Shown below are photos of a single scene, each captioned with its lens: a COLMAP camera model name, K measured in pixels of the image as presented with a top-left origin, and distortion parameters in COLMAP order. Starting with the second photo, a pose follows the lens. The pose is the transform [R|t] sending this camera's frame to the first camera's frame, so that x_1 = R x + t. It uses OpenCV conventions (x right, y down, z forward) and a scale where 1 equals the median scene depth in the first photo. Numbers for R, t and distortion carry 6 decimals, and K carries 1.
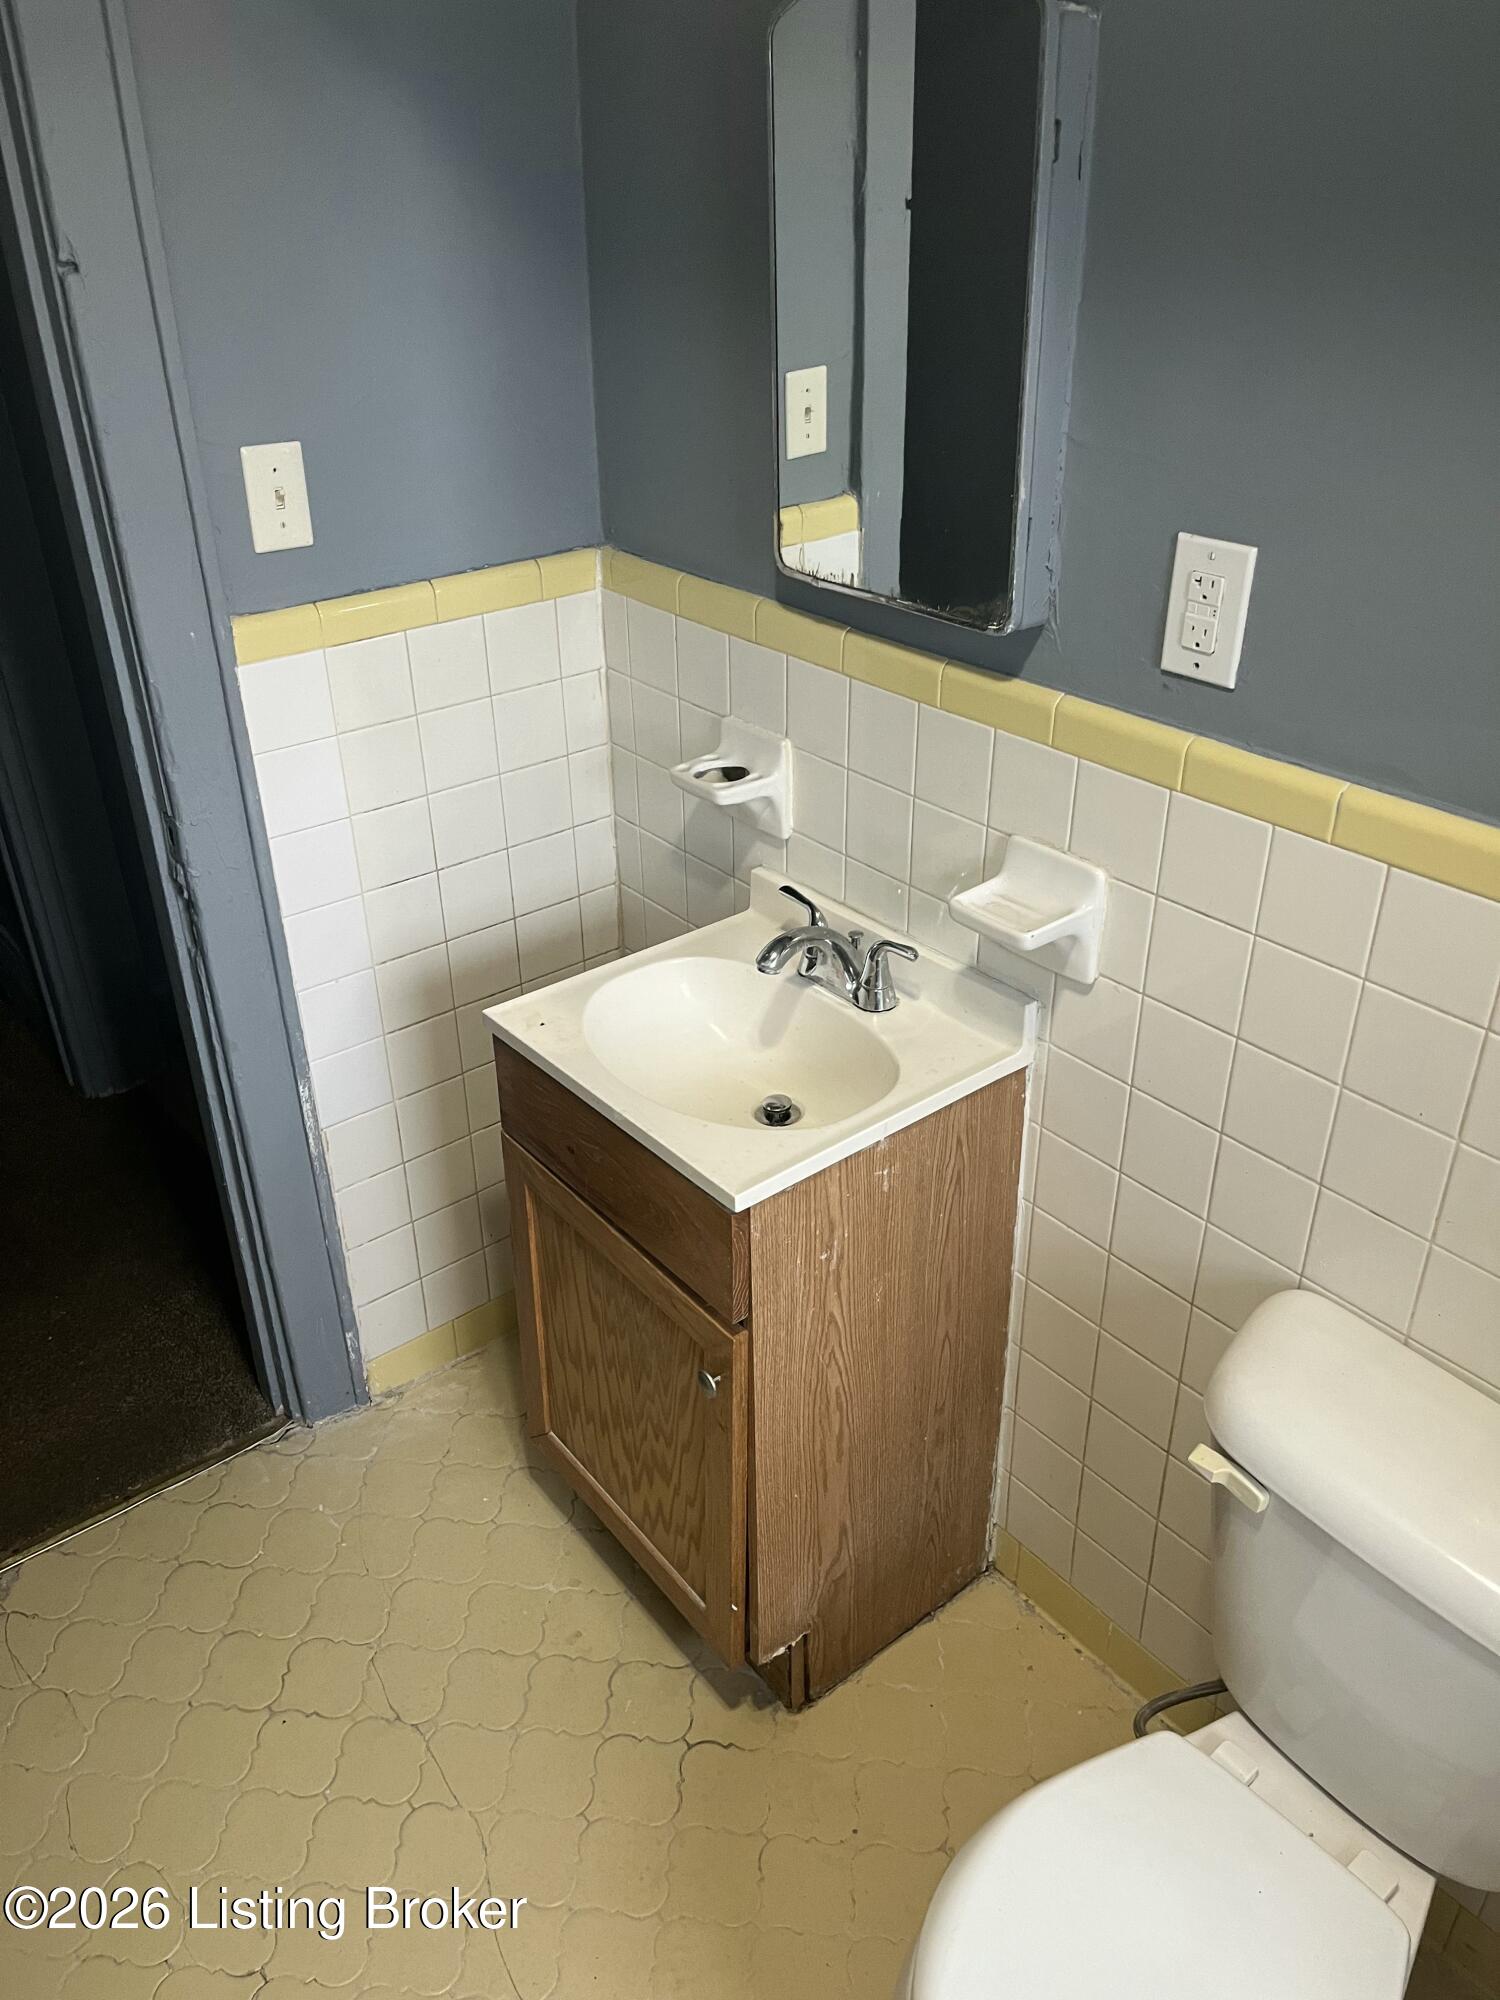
lens RADIAL K [[1512.6, 0, 757.8], [0, 1512.6, 958.4], [0, 0, 1]] dist [-0.001713, -0.001661]
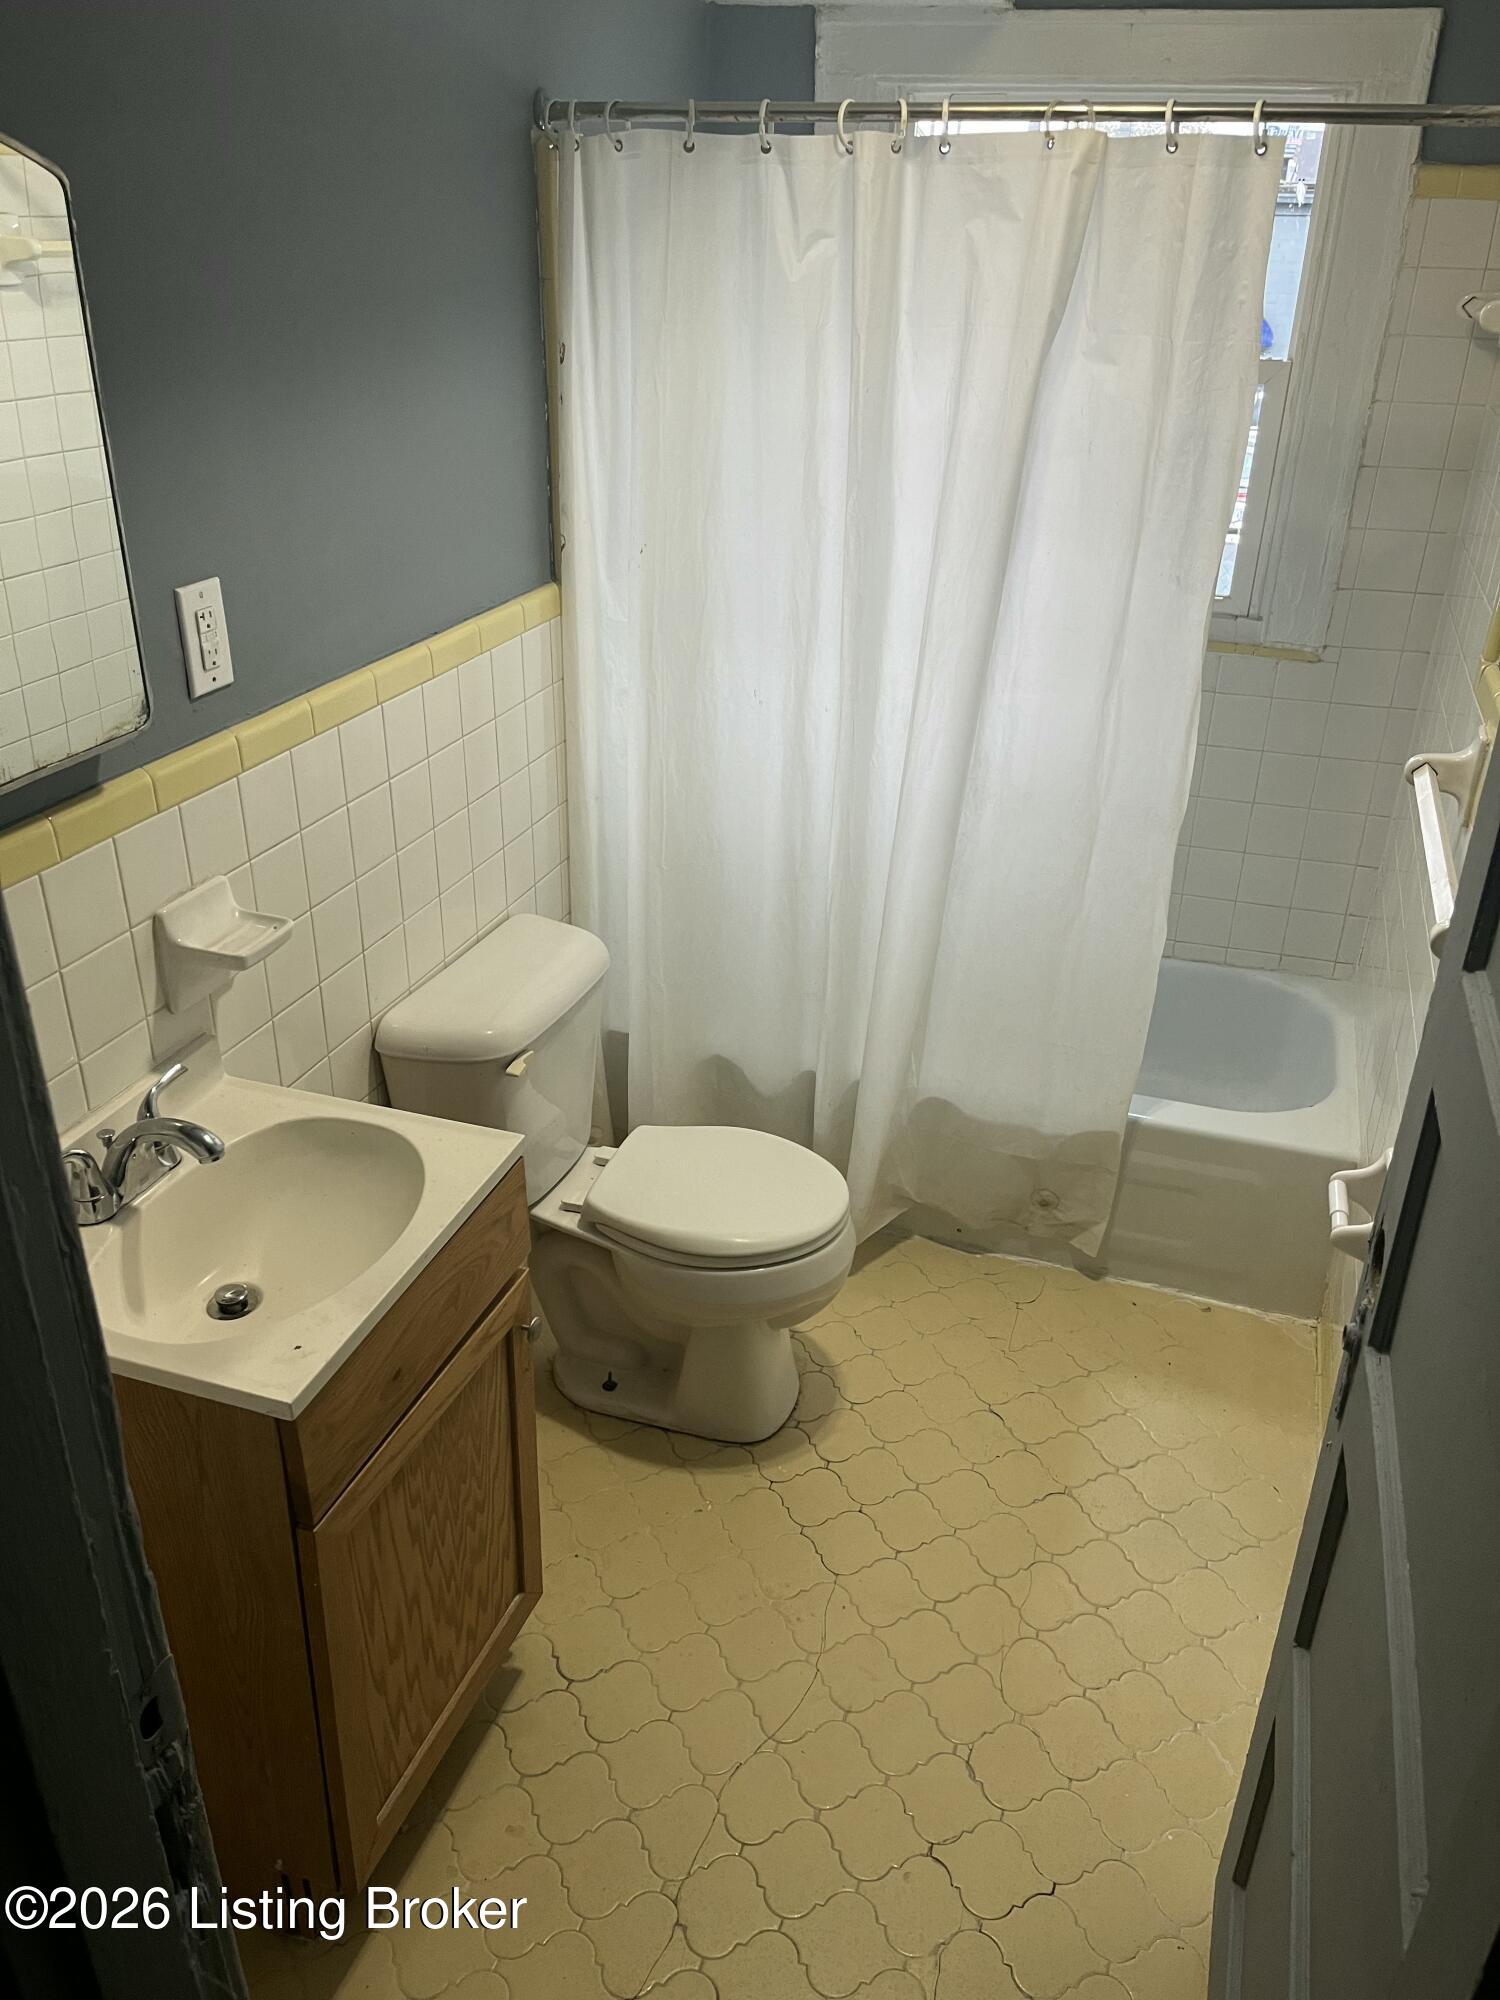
lens RADIAL K [[1490.7, 0, 750.0], [0, 1490.7, 1000.0], [0, 0, 1]] dist [-0.000900, -0.000602]
pose [[-0.538926, -0.370851, 0.756326, -0.929627], [0.395918, 0.680996, 0.616030, -0.551256], [-0.743510, 0.631437, -0.220179, 0.996326]]
